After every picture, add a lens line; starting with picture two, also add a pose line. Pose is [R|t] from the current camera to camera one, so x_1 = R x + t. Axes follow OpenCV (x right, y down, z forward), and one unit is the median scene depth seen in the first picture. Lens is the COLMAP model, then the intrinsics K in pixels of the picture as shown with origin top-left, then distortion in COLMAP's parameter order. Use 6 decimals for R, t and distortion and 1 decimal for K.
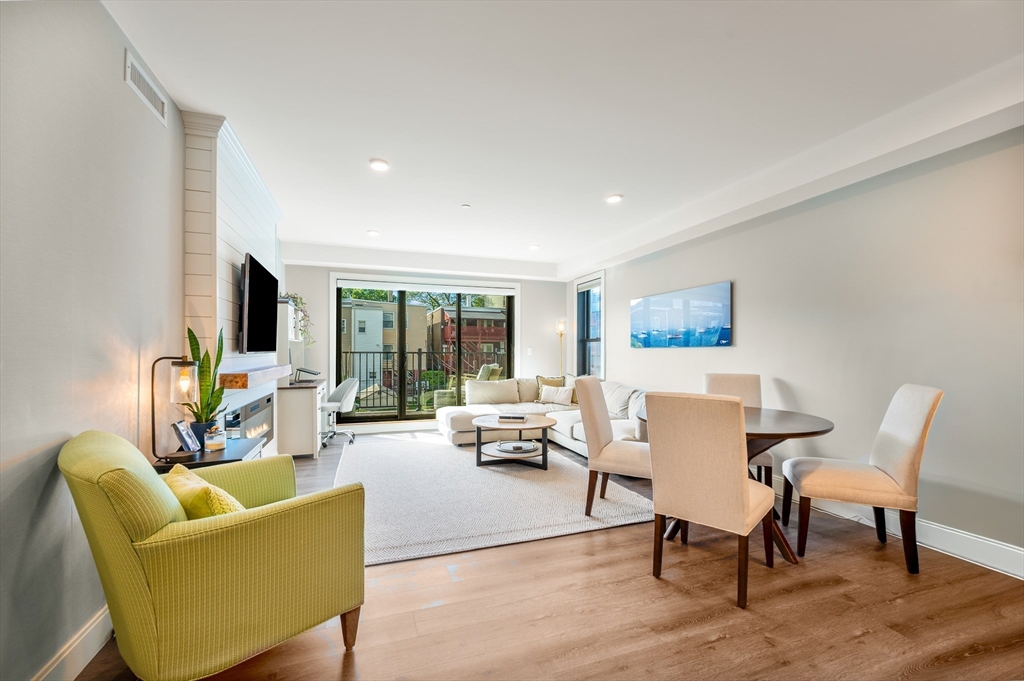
lens RADIAL K [[413.7, 0, 510.8], [0, 413.7, 348.0], [0, 0, 1]] dist [0.003717, 0.000963]
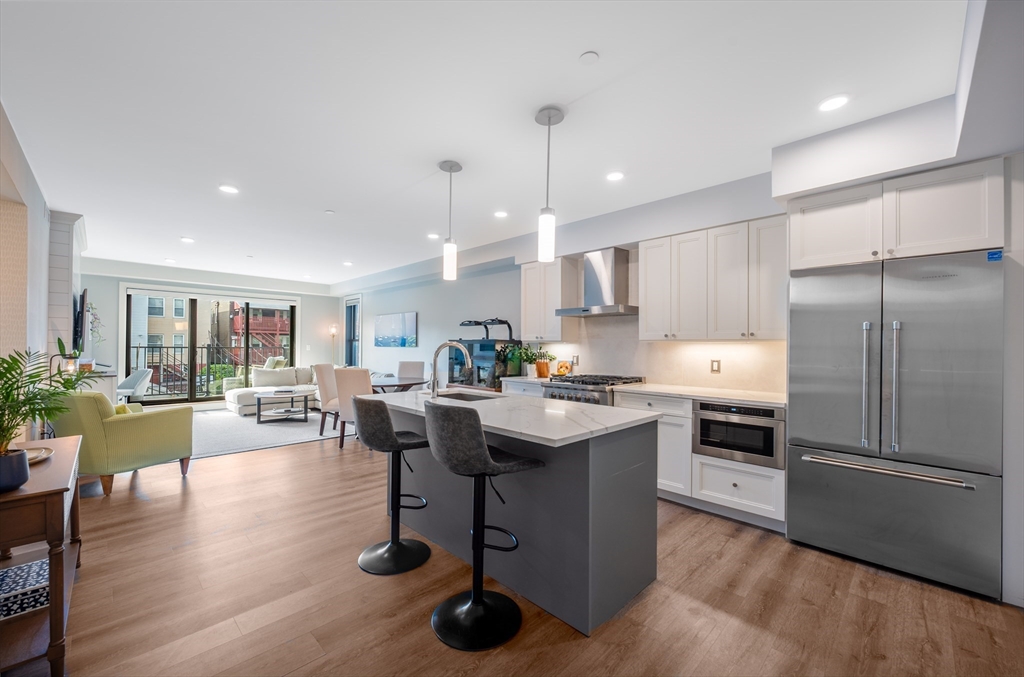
lens RADIAL K [[413.7, 0, 511.8], [0, 413.7, 340.5], [0, 0, 1]] dist [0.003717, 0.000963]
pose [[0.908391, 0.010711, 0.417984, 0.086237], [-0.010983, 0.999938, -0.001755, -0.020285], [-0.417977, -0.002997, 0.908452, -0.524719]]
